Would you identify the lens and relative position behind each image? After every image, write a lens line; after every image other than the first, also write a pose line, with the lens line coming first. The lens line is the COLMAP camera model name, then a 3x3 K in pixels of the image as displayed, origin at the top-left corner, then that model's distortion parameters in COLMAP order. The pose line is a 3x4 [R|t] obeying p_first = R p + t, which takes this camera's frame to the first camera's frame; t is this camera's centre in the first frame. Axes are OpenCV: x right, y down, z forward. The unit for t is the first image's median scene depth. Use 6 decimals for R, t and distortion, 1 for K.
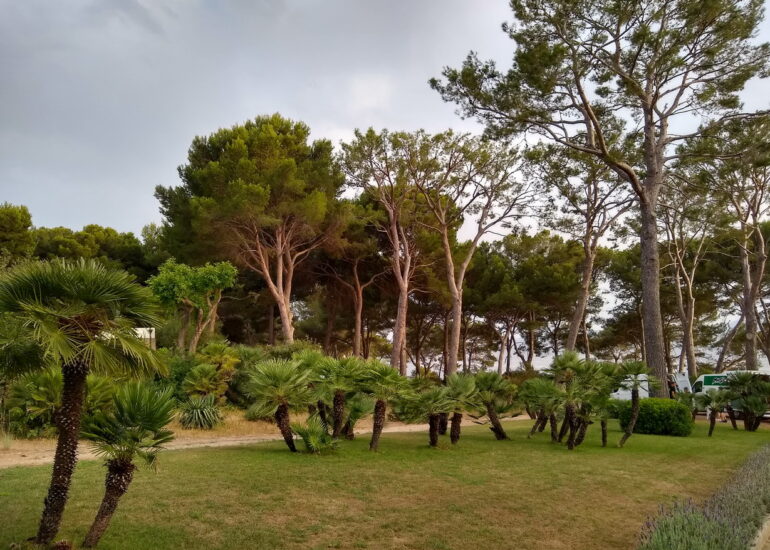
lens RADIAL K [[611.4, 0, 389.2], [0, 611.4, 277.3], [0, 0, 1]] dist [0.051063, -0.135293]
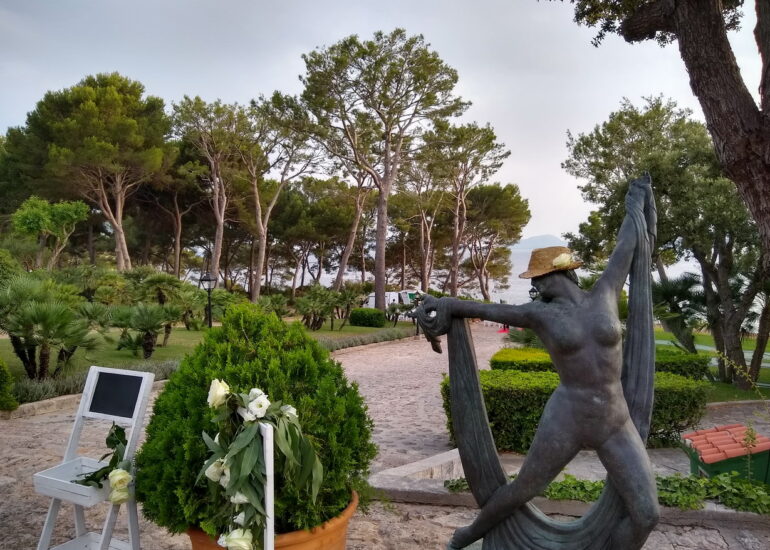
lens RADIAL K [[611.4, 0, 389.2], [0, 611.4, 277.3], [0, 0, 1]] dist [0.051063, -0.135293]
pose [[0.949420, 0.021203, 0.313292, -0.033500], [-0.066871, 0.988484, 0.135752, -0.053862], [-0.306806, -0.149835, 0.939904, -0.267827]]
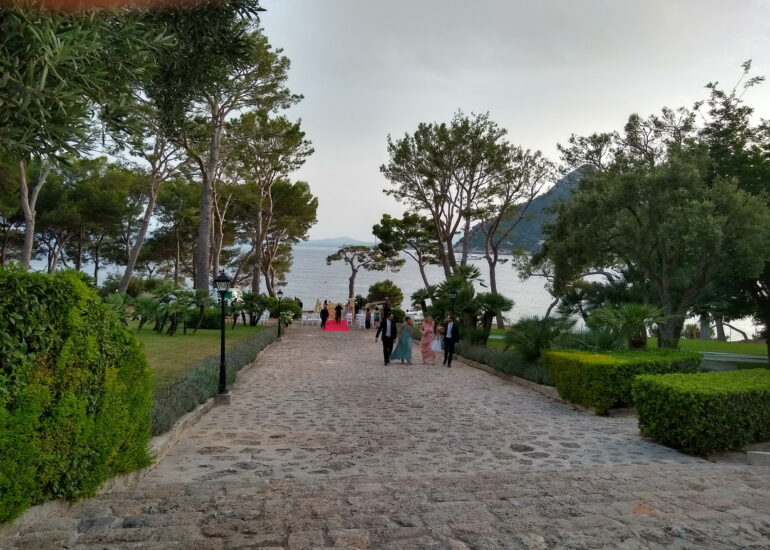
lens RADIAL K [[611.4, 0, 389.2], [0, 611.4, 277.3], [0, 0, 1]] dist [0.051063, -0.135293]
pose [[0.731352, 0.030979, 0.681296, -0.123908], [-0.133716, 0.986092, 0.098703, -0.043036], [-0.668763, -0.163287, 0.725323, -0.195066]]
